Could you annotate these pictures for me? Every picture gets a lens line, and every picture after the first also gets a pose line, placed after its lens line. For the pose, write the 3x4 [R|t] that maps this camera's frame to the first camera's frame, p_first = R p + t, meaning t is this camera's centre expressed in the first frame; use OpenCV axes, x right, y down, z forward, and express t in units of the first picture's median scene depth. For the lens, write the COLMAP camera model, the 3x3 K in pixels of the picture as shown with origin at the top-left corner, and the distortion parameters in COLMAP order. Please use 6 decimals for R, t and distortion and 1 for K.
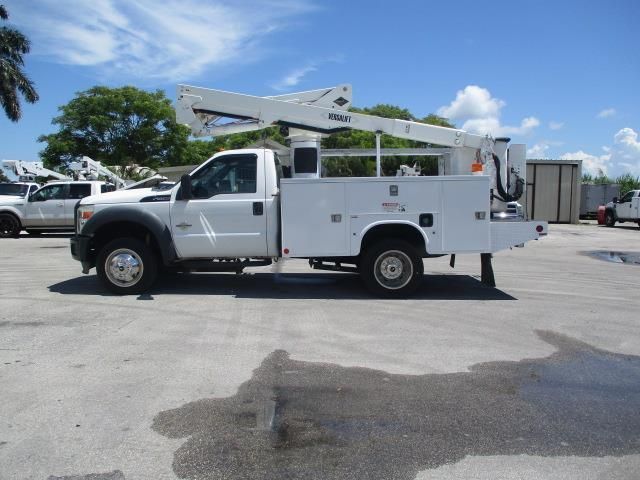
lens RADIAL K [[541.6, 0, 320.1], [0, 541.6, 230.6], [0, 0, 1]] dist [-0.018247, -0.003434]
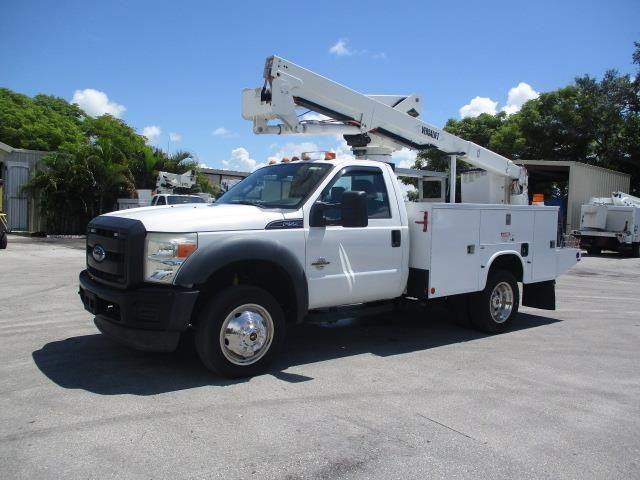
lens RADIAL K [[530.6, 0, 323.4], [0, 530.6, 236.1], [0, 0, 1]] dist [-0.024385, -0.003635]
pose [[0.775363, -0.003788, 0.631505, -0.680071], [0.002781, 0.999993, 0.002585, -0.046171], [-0.631510, -0.000248, 0.775367, 0.468083]]
